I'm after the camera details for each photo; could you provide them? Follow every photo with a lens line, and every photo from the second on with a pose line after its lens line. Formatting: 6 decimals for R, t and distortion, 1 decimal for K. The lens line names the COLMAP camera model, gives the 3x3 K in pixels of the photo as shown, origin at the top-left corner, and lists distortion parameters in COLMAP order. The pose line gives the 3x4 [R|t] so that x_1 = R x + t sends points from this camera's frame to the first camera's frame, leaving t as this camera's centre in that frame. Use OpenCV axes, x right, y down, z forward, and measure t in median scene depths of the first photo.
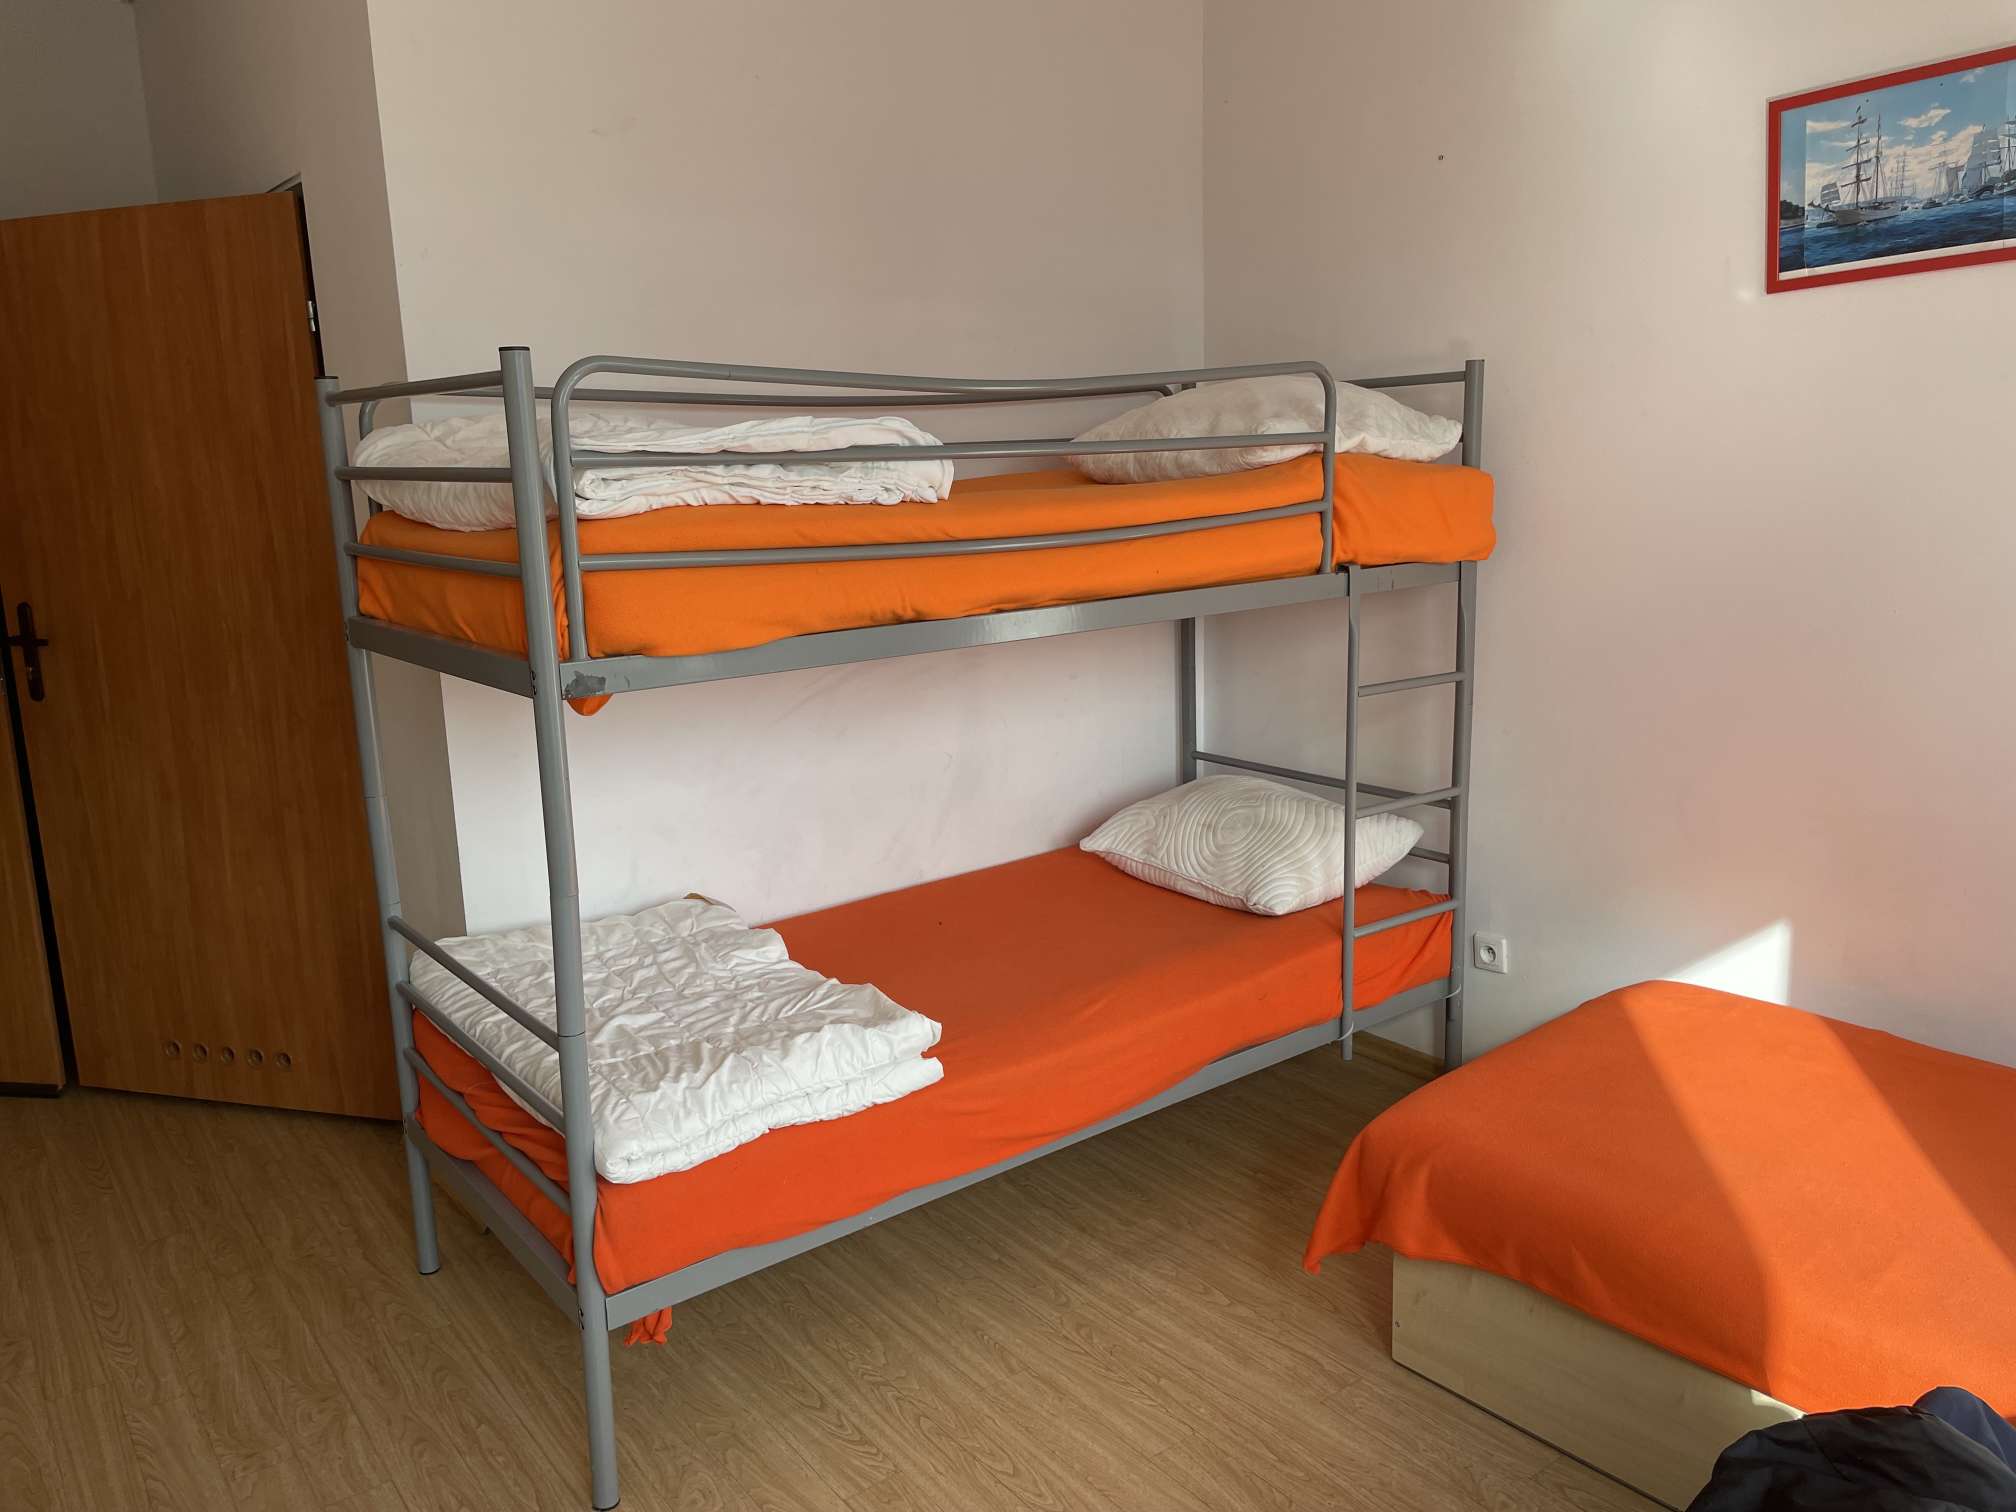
lens RADIAL K [[1535.3, 0, 1029.9], [0, 1535.3, 738.8], [0, 0, 1]] dist [0.092396, -0.120823]
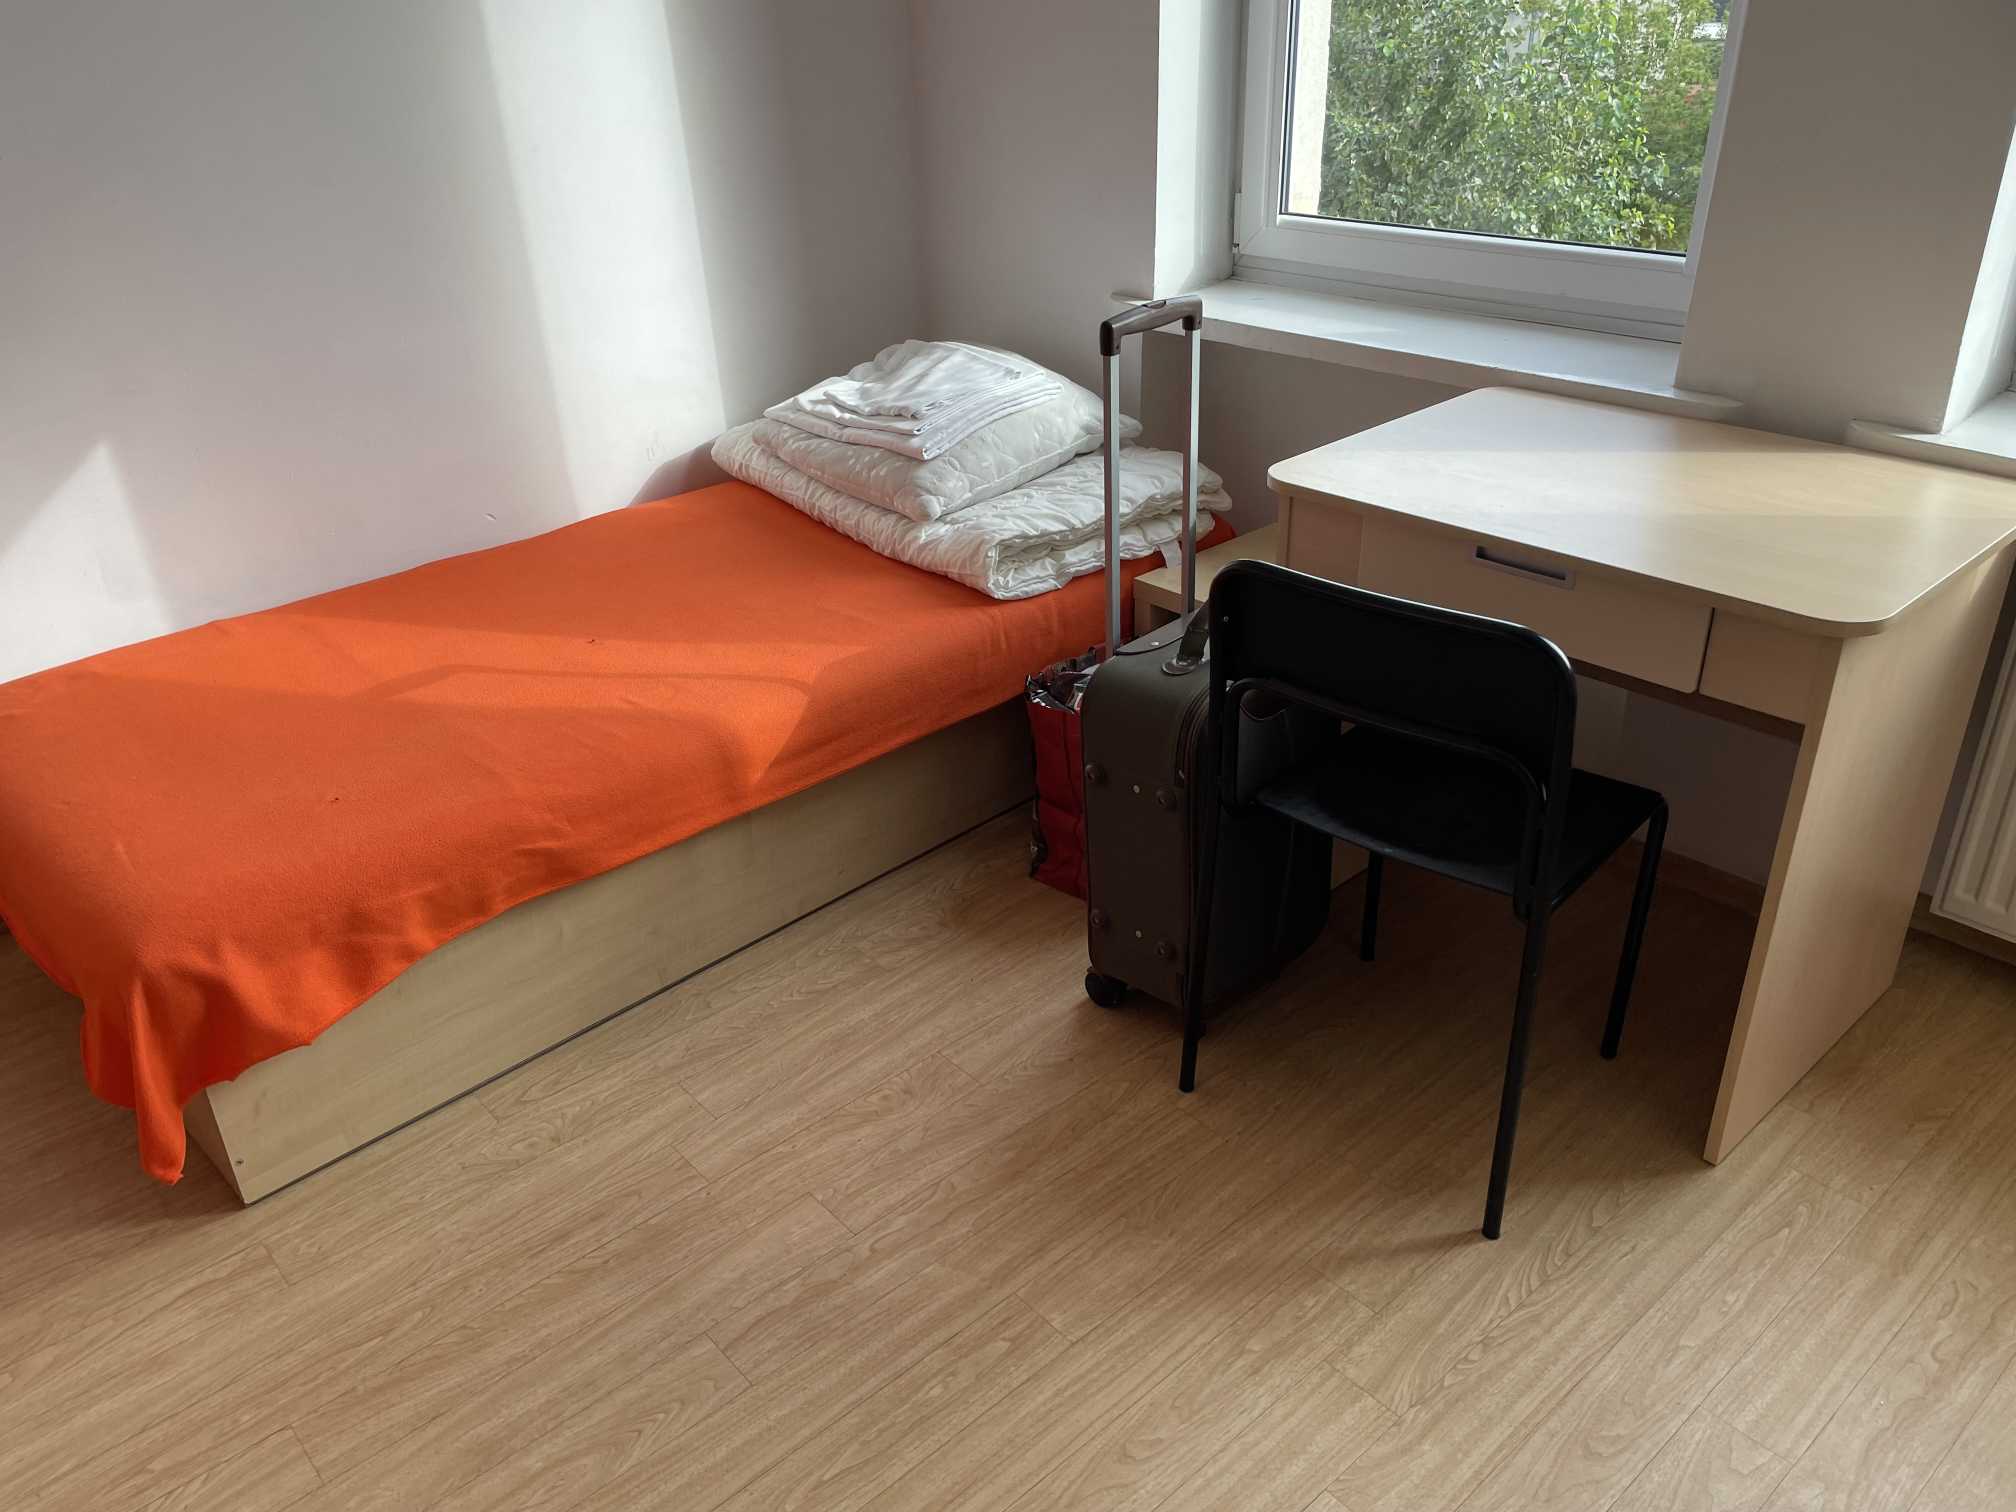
lens RADIAL K [[1516.1, 0, 1003.7], [0, 1516.1, 761.6], [0, 0, 1]] dist [0.088249, -0.112978]
pose [[-0.071501, -0.442221, 0.894051, -0.367767], [0.230383, 0.864786, 0.446171, -0.045479], [-0.970470, 0.237876, 0.040048, 0.532352]]
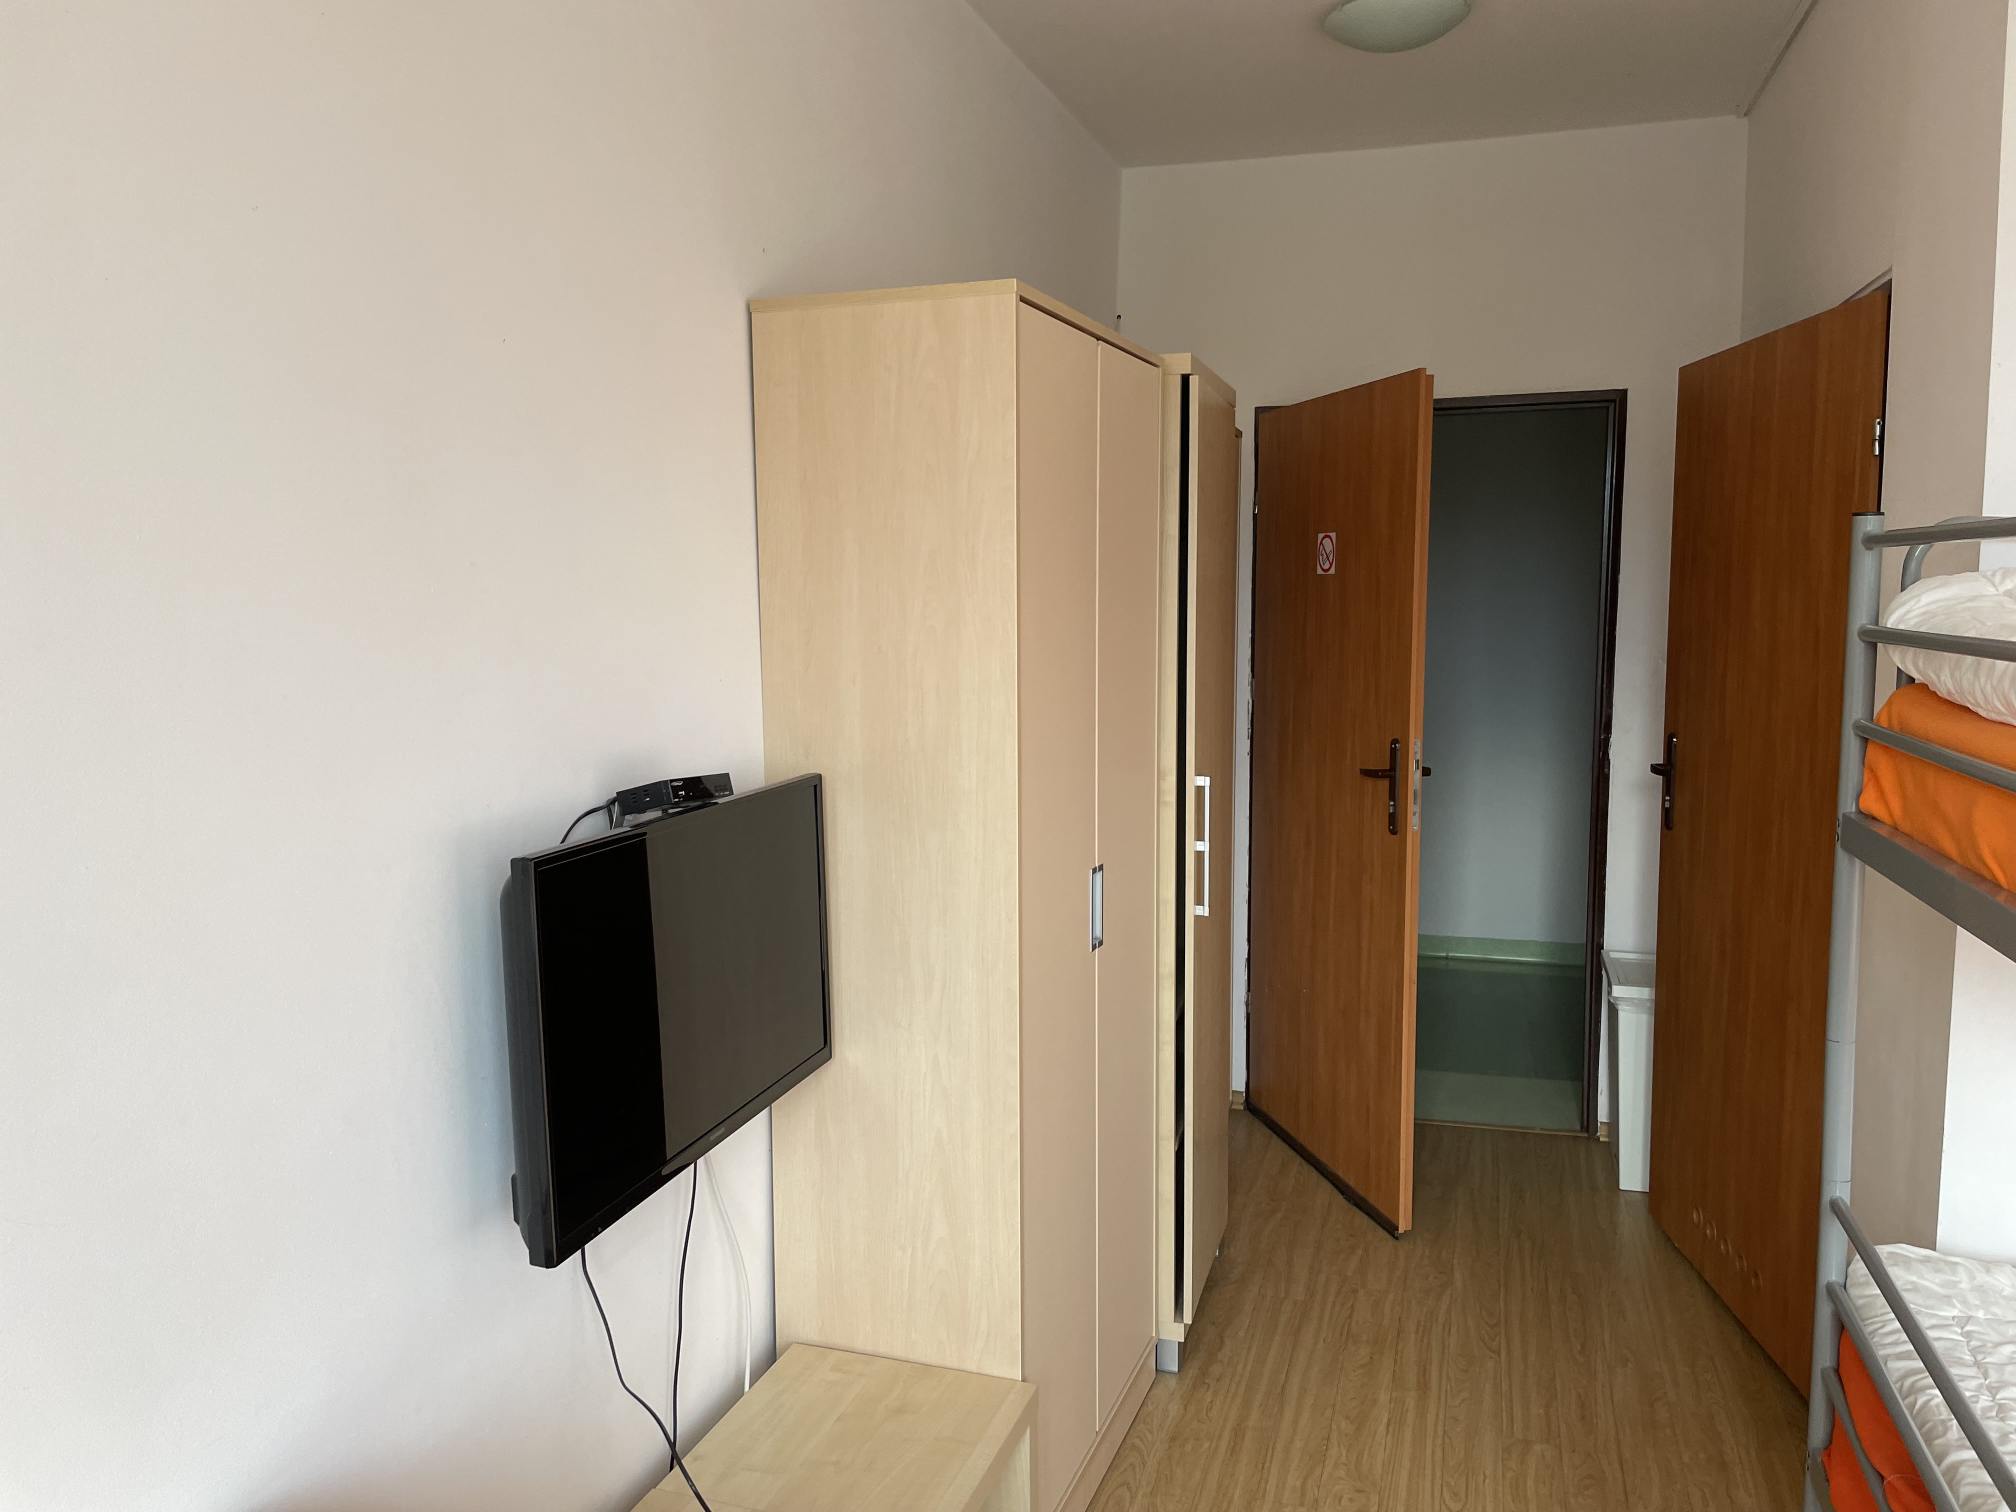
lens RADIAL K [[1516.1, 0, 1003.7], [0, 1516.1, 761.6], [0, 0, 1]] dist [0.088249, -0.112978]
pose [[0.580205, 0.117639, -0.805930, -0.058782], [-0.165604, 0.985883, 0.024684, -0.052767], [0.797457, 0.119144, 0.591496, 0.195870]]
